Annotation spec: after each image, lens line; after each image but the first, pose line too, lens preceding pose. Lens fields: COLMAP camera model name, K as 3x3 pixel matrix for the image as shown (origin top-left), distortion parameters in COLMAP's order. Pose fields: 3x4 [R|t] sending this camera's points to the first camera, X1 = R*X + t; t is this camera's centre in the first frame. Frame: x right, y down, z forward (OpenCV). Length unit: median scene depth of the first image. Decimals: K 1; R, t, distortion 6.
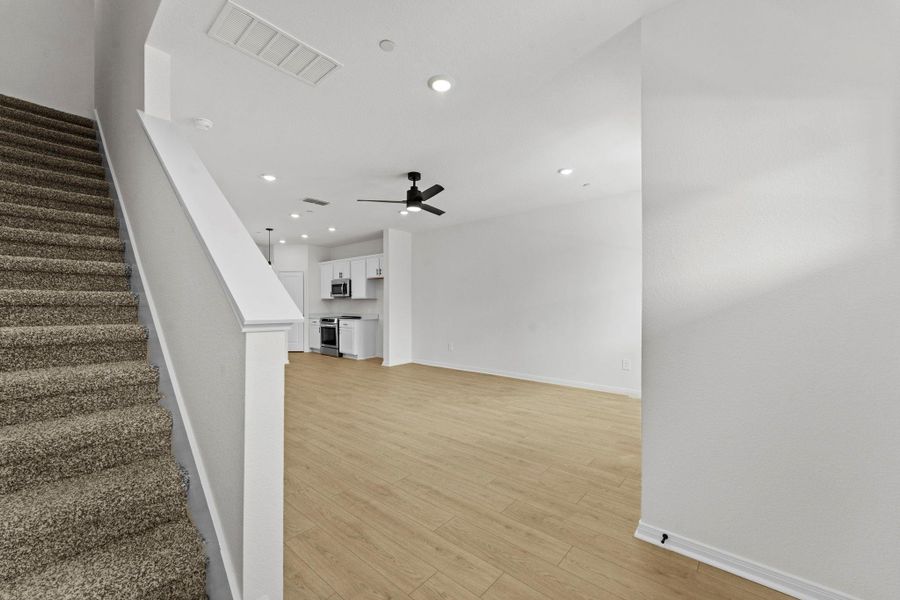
lens RADIAL K [[357.8, 0, 451.9], [0, 357.8, 305.4], [0, 0, 1]] dist [0.000159, -0.000081]
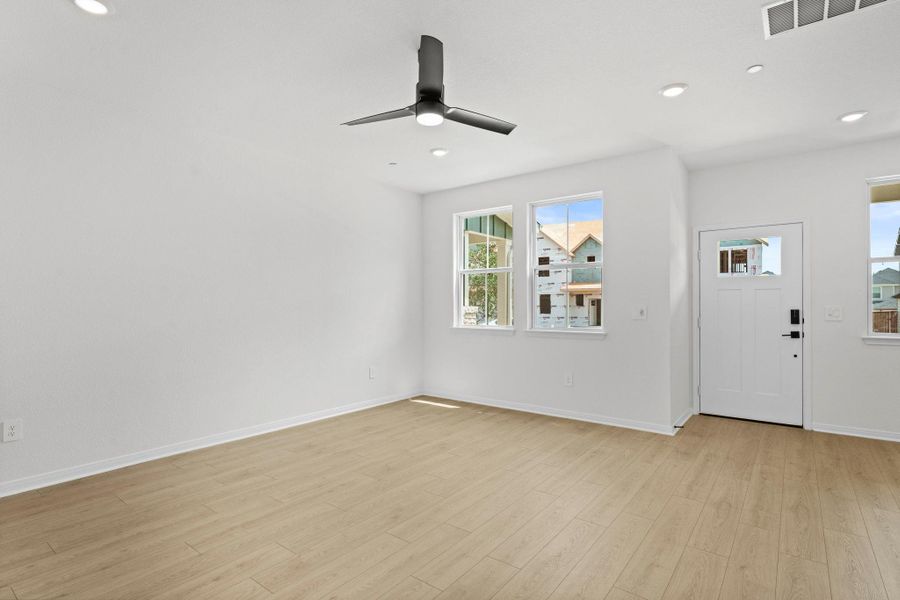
lens RADIAL K [[448.7, 0, 450.0], [0, 448.7, 300.0], [0, 0, 1]] dist [-0.000866, -0.000631]
pose [[-0.053431, 0.012793, 0.998490, -1.016071], [0.000914, 0.999918, -0.012763, -0.002581], [-0.998571, 0.000231, -0.053438, 1.357465]]
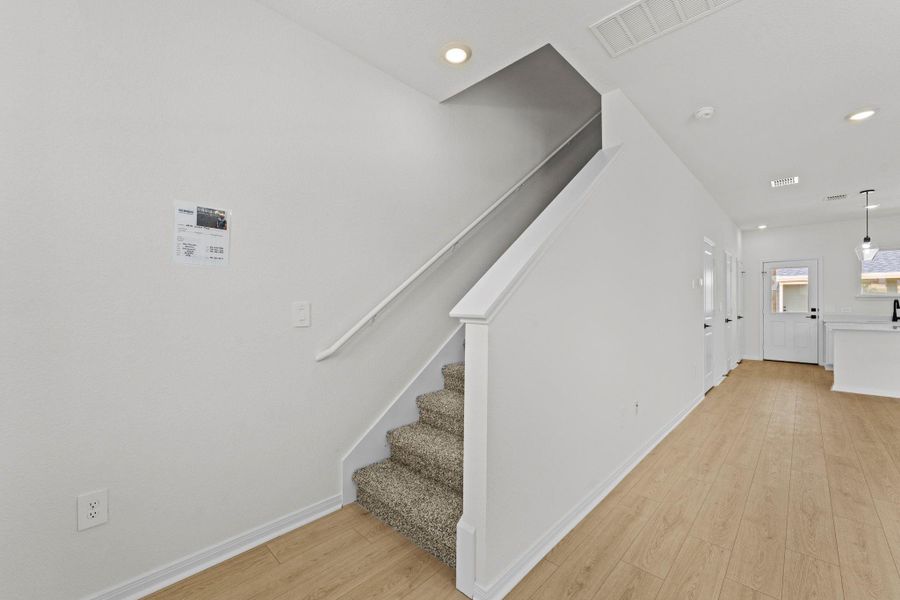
lens RADIAL K [[364.6, 0, 452.4], [0, 364.6, 296.7], [0, 0, 1]] dist [-0.001657, -0.000159]
pose [[-0.052733, -0.018609, -0.998435, 0.298725], [-0.001412, 0.999827, -0.018560, 0.002956], [0.998608, 0.000431, -0.052750, 0.370319]]
